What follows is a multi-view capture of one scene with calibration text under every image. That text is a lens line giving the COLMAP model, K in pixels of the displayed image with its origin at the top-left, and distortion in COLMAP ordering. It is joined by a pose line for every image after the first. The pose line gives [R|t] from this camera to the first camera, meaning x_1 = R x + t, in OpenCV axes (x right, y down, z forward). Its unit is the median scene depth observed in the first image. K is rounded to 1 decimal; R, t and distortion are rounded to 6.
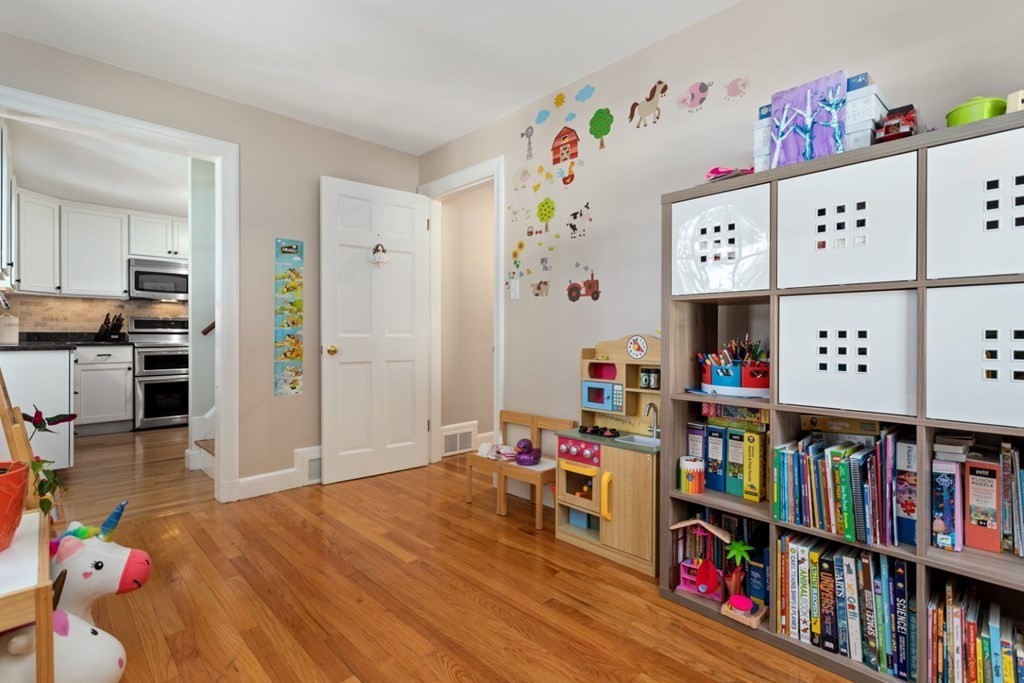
lens RADIAL K [[486.4, 0, 522.2], [0, 486.4, 336.3], [0, 0, 1]] dist [-0.000278, 0.000888]
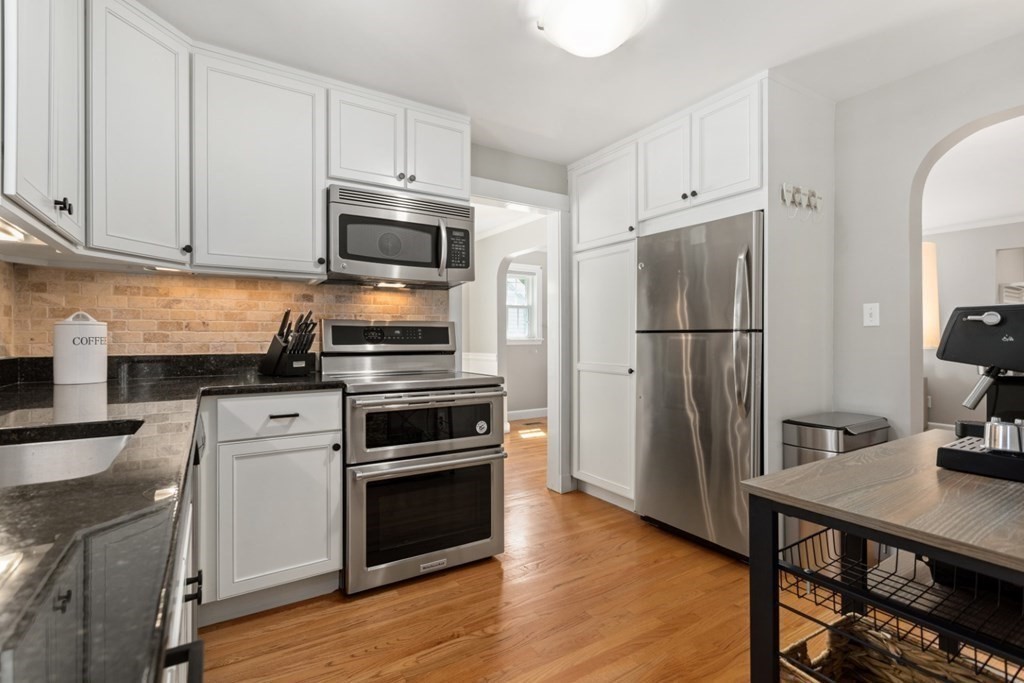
lens RADIAL K [[486.4, 0, 513.7], [0, 486.4, 335.2], [0, 0, 1]] dist [-0.000278, 0.000888]
pose [[0.976793, -0.002001, -0.214174, -0.555609], [0.000497, 0.999975, -0.007077, -0.022485], [0.214183, 0.006806, 0.976770, 0.613493]]
